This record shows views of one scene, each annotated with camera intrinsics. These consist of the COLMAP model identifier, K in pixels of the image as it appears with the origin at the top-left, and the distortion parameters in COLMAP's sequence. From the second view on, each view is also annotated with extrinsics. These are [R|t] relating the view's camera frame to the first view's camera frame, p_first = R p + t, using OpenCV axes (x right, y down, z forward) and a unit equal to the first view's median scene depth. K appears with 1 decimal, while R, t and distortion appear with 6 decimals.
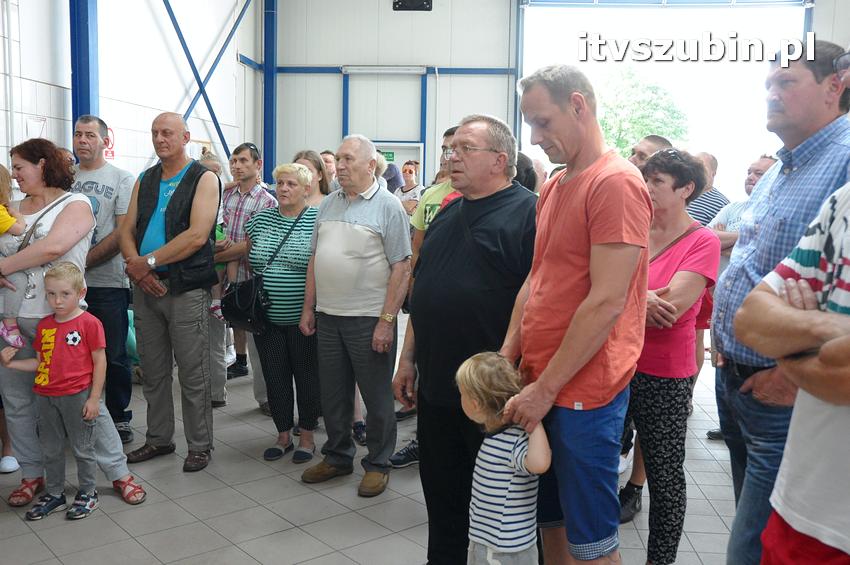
lens RADIAL K [[850.9, 0, 414.3], [0, 850.9, 272.2], [0, 0, 1]] dist [-0.138777, 0.306033]
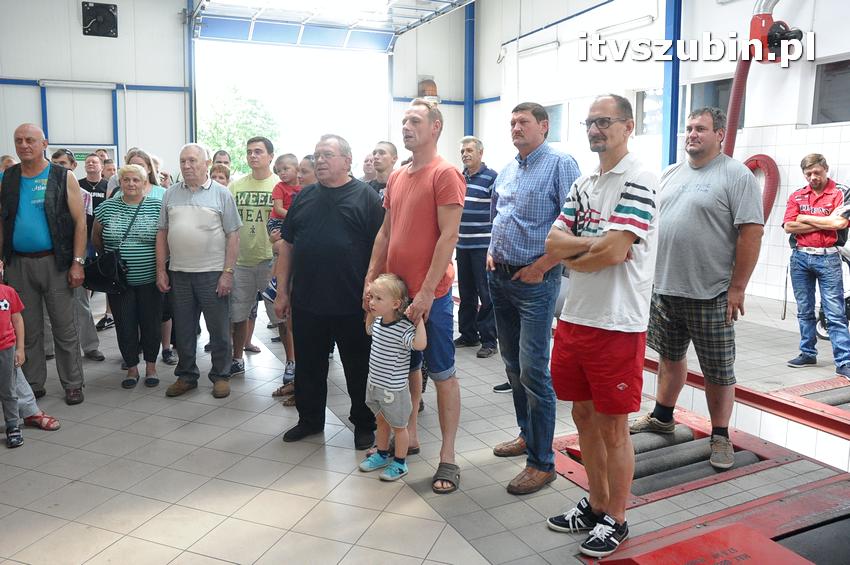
lens RADIAL K [[667.4, 0, 416.2], [0, 667.4, 275.2], [0, 0, 1]] dist [-0.155747, 0.141200]
pose [[0.864449, -0.085450, 0.495405, -0.284430], [0.062180, 0.996055, 0.063304, 0.009153], [-0.498860, -0.023918, 0.866352, -0.116576]]
